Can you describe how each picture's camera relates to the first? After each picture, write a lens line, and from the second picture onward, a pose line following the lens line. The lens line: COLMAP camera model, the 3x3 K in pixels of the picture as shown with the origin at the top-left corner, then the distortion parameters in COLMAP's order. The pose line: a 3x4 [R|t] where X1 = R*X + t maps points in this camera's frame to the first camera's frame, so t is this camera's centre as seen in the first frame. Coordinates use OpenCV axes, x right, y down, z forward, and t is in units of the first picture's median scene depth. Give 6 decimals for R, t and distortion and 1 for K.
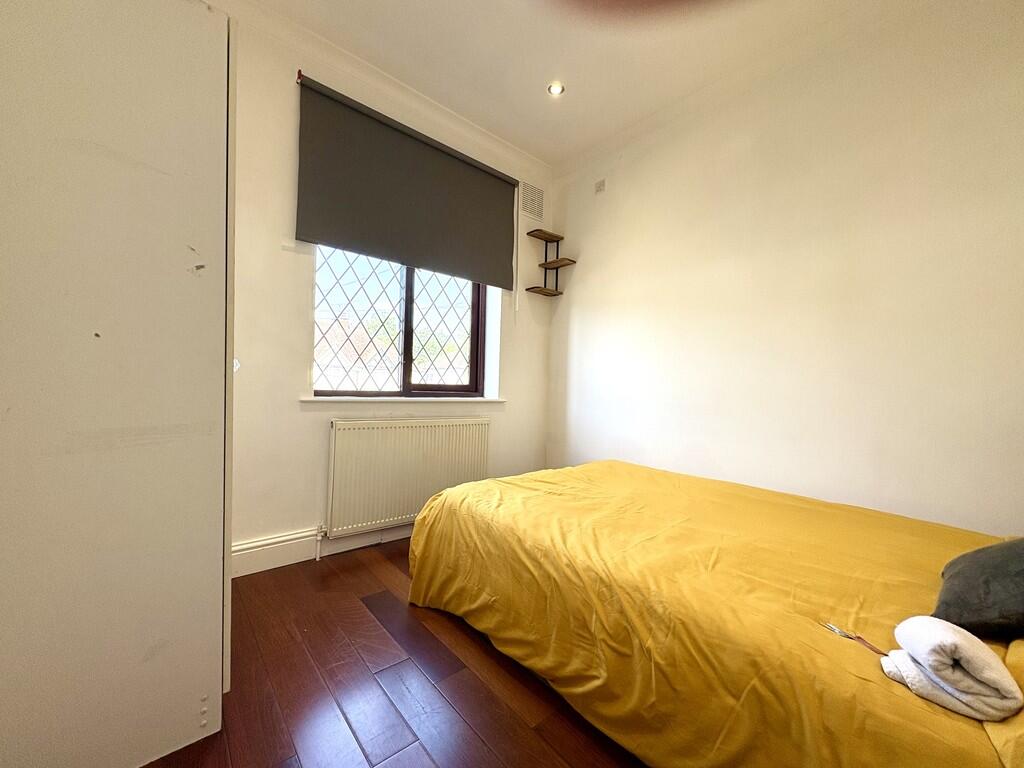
lens RADIAL K [[407.1, 0, 514.2], [0, 407.1, 384.9], [0, 0, 1]] dist [-0.000374, 0.000375]
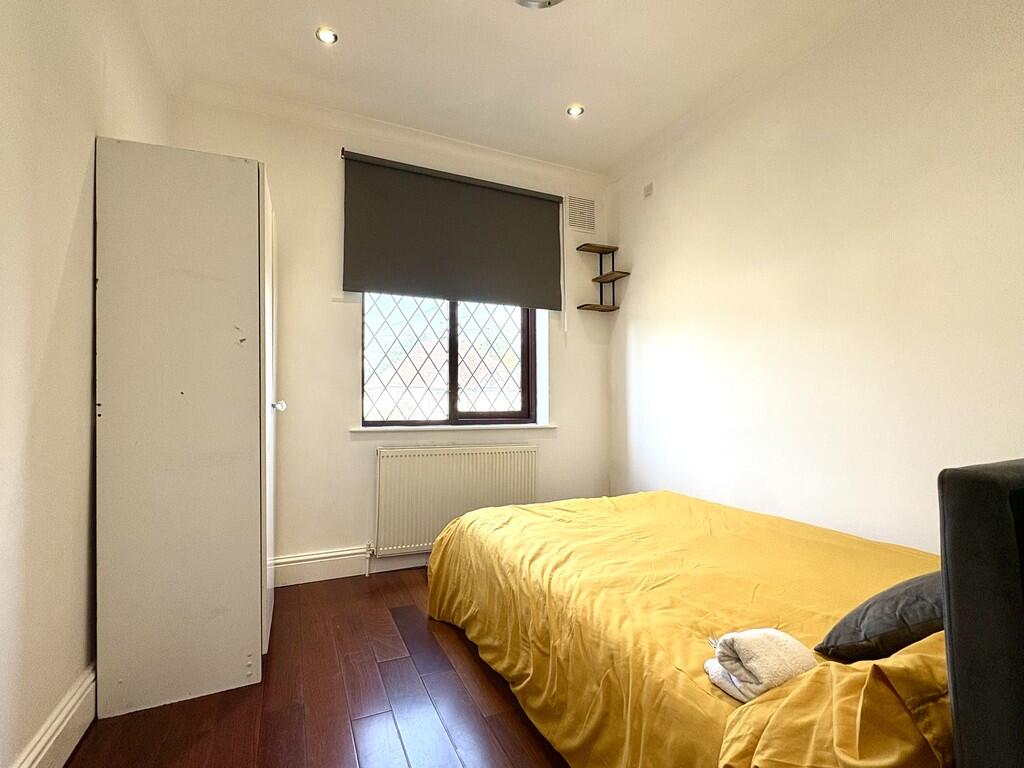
lens RADIAL K [[483.6, 0, 510.7], [0, 483.6, 386.2], [0, 0, 1]] dist [0.000567, -0.001925]
pose [[0.959258, -0.042292, -0.279348, 0.278245], [0.031006, 0.998519, -0.044699, -0.012427], [0.280824, 0.034216, 0.959149, -0.164078]]
